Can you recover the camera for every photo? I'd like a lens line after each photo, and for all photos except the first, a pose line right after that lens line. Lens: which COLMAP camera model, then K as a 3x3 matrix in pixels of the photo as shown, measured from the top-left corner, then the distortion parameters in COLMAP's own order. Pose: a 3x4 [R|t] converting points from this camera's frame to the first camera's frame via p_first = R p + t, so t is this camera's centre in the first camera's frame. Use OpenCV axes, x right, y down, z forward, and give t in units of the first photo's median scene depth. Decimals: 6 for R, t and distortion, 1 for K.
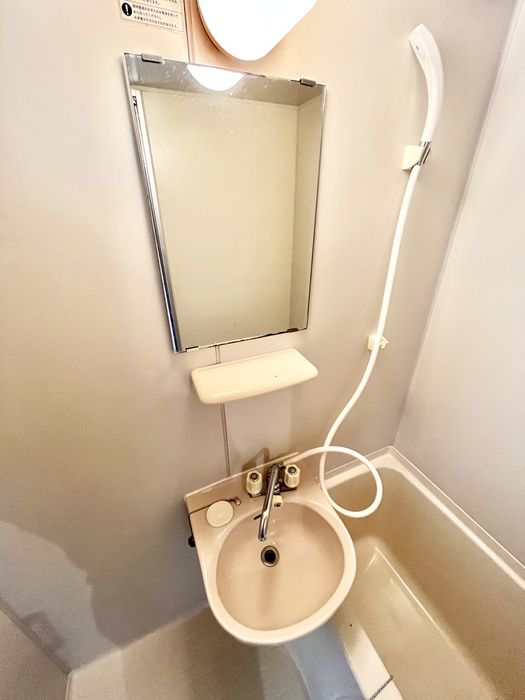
lens RADIAL K [[282.0, 0, 264.2], [0, 282.0, 350.3], [0, 0, 1]] dist [-0.004712, 0.000405]
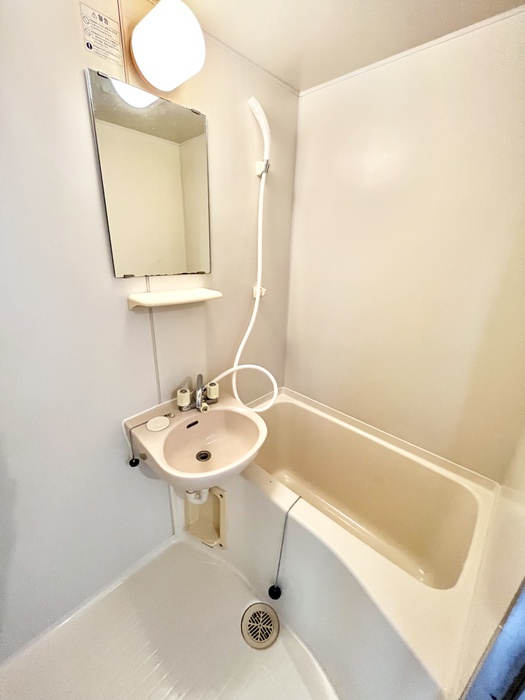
lens RADIAL K [[282.0, 0, 259.4], [0, 282.0, 349.5], [0, 0, 1]] dist [-0.004712, 0.000405]
pose [[0.928484, -0.095373, 0.358918, -0.153705], [0.148918, 0.980972, -0.124567, 0.473677], [-0.340208, 0.169107, 0.925019, -0.304723]]
